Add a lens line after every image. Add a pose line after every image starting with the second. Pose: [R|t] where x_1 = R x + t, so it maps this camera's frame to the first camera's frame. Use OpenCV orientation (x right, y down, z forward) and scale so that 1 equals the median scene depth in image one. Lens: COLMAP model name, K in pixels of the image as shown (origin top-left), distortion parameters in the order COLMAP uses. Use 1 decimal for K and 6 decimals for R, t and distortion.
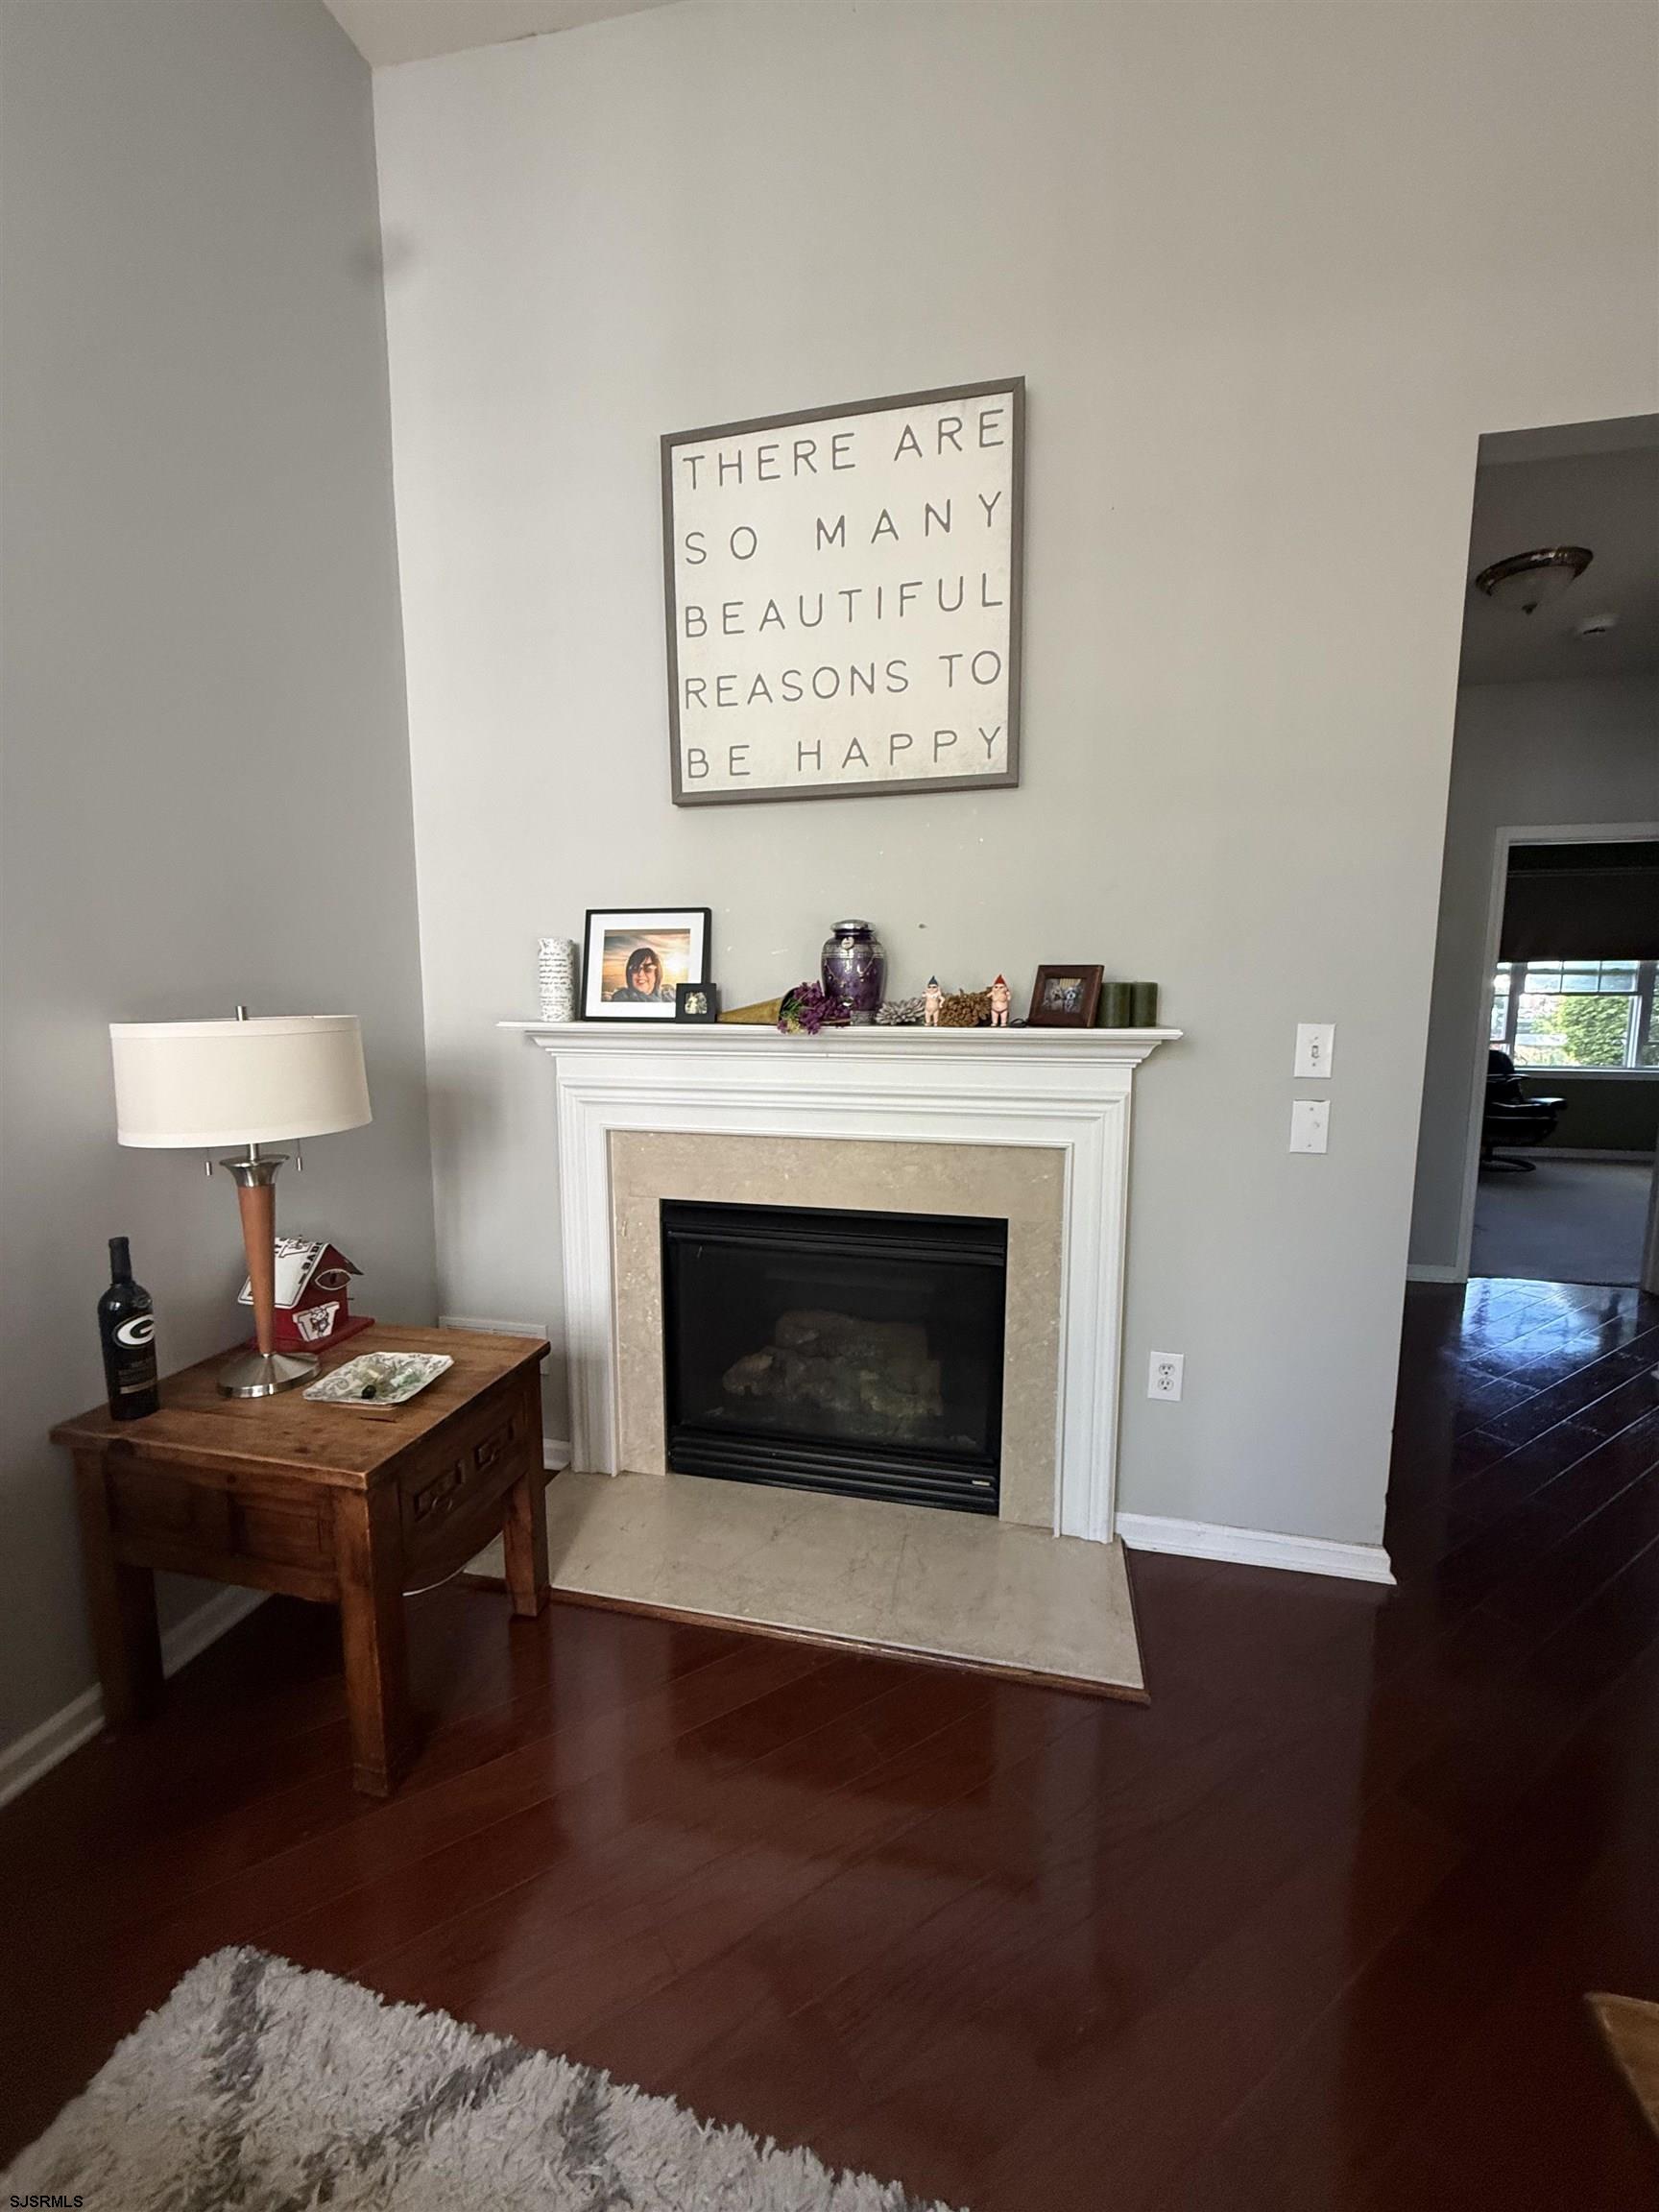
lens RADIAL K [[872.8, 0, 829.5], [0, 872.8, 1106.0], [0, 0, 1]] dist [-0.002171, 0.000239]
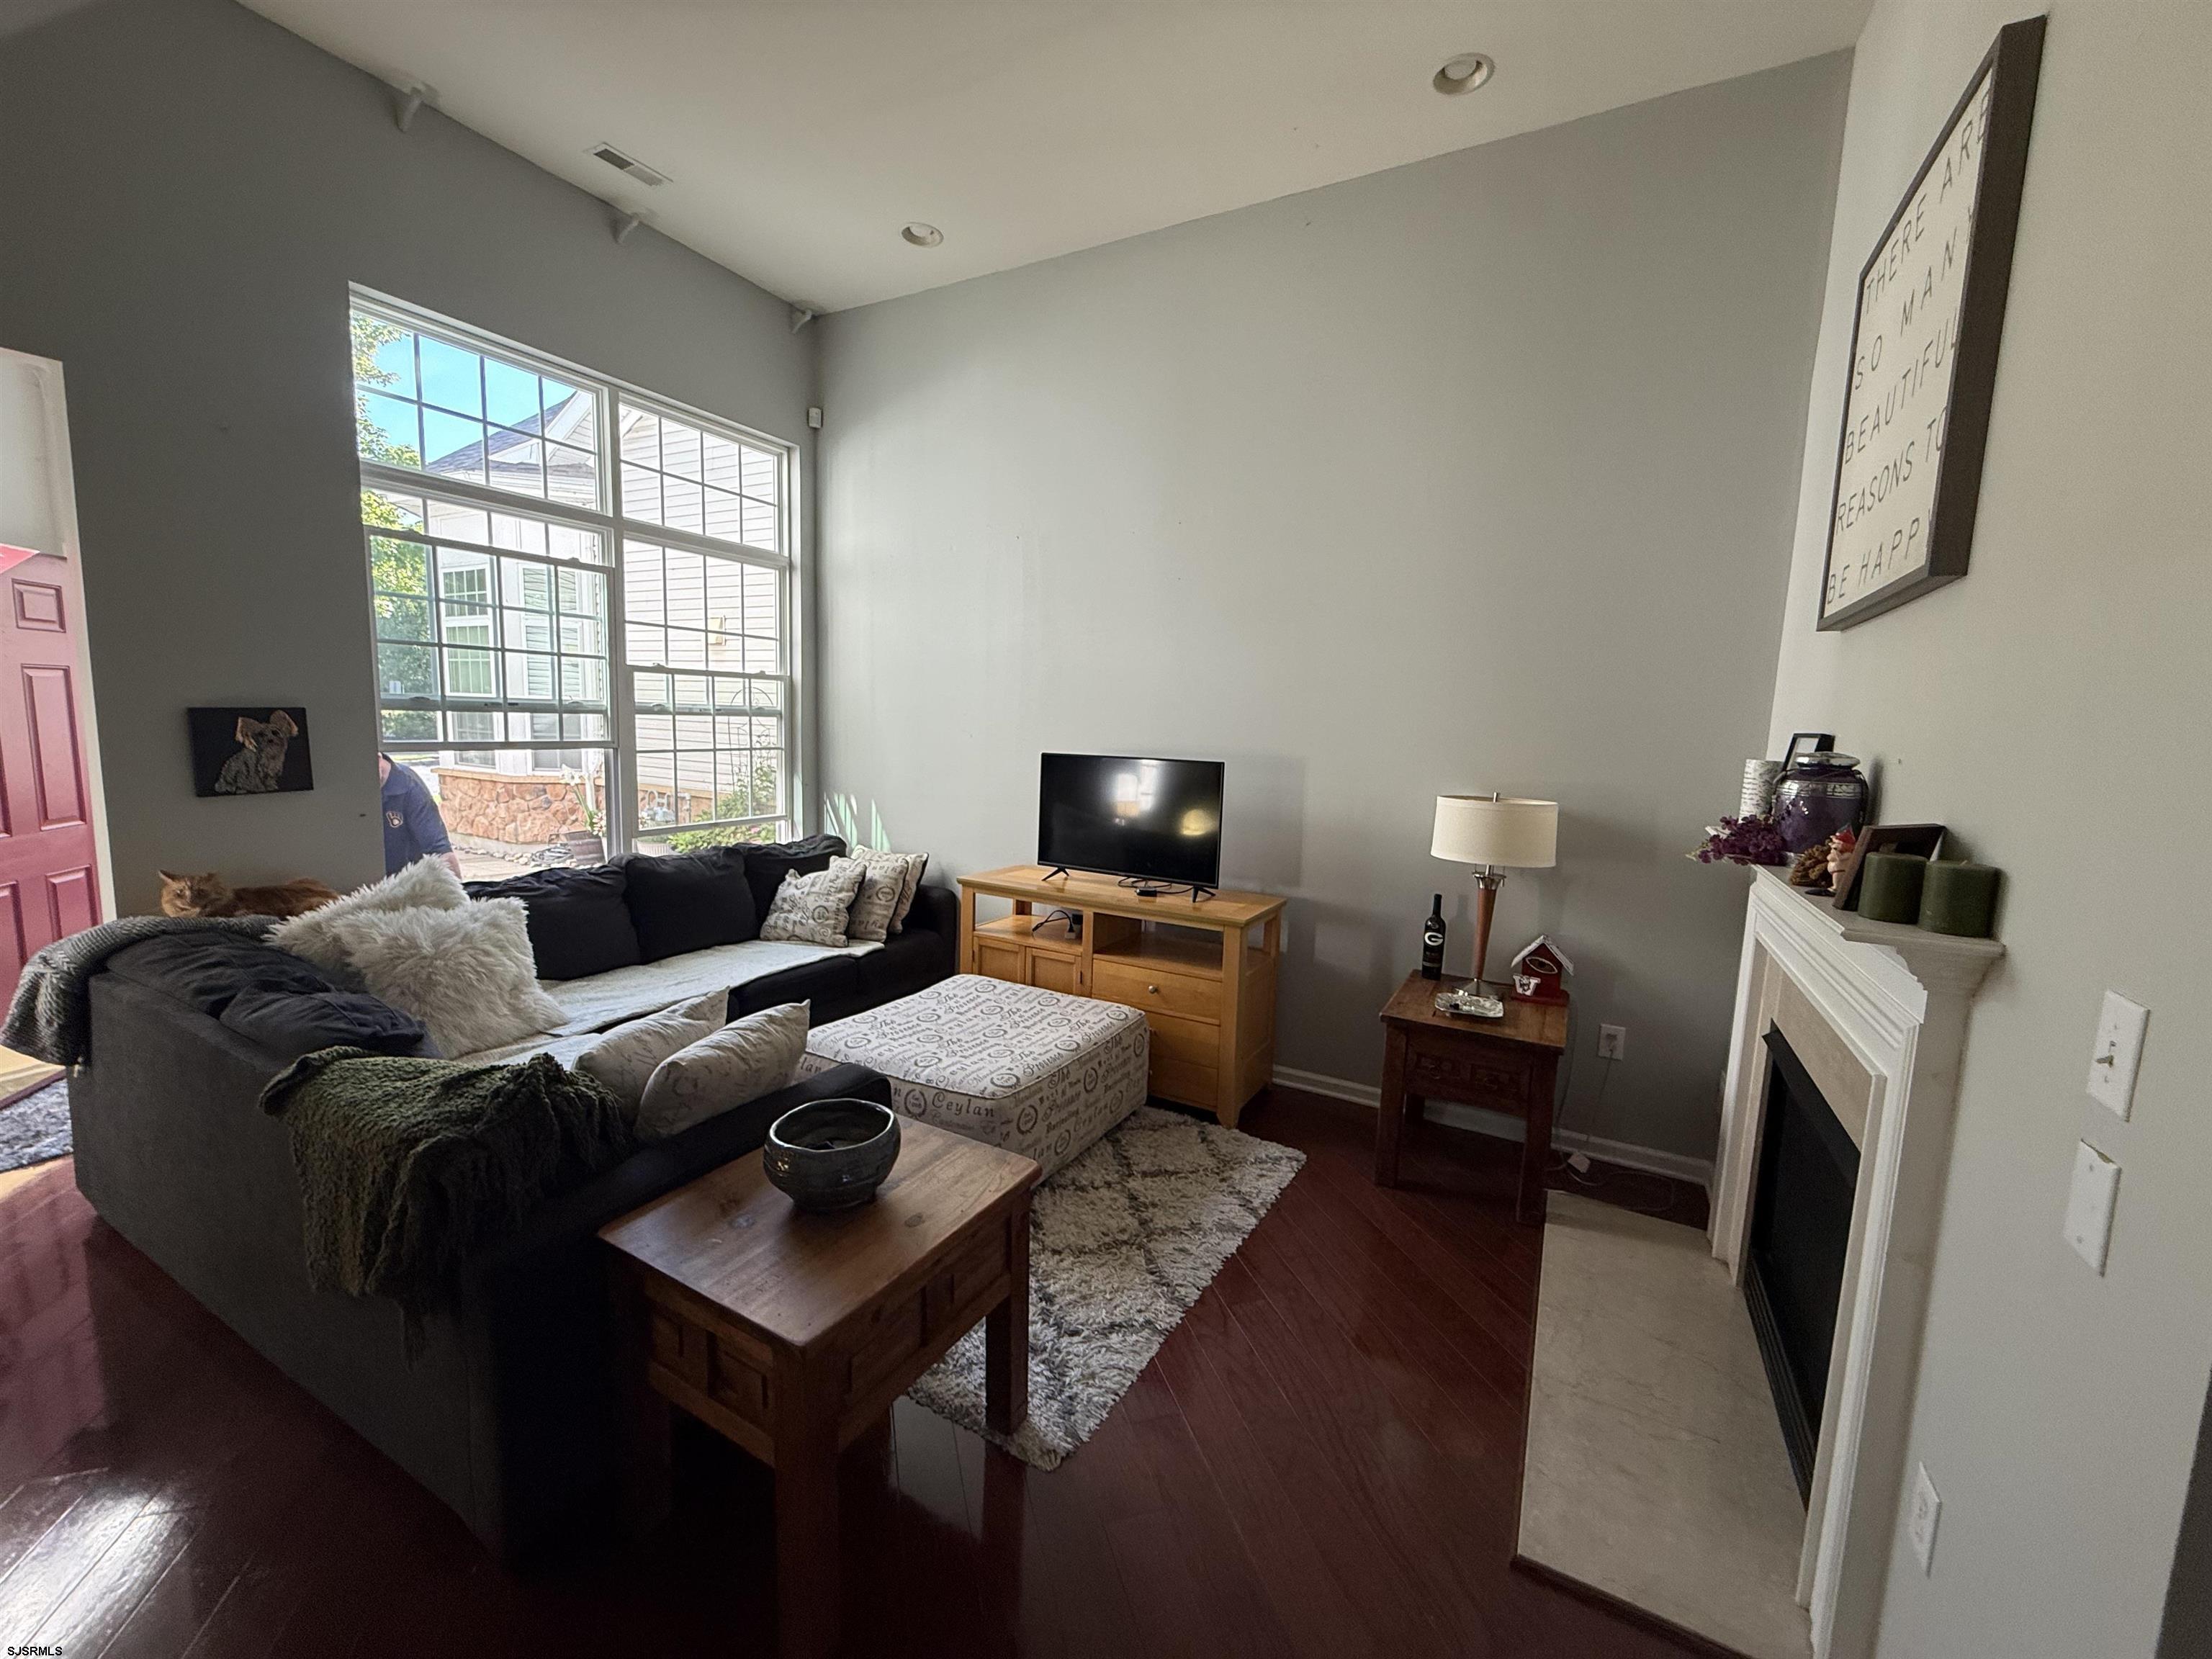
lens RADIAL K [[872.8, 0, 1106.0], [0, 872.8, 829.5], [0, 0, 1]] dist [-0.002171, 0.000239]
pose [[-0.265834, 0.106015, -0.958172, 1.196410], [-0.165694, 0.974118, 0.153749, -0.164797], [0.949672, 0.199635, -0.241388, 0.585216]]
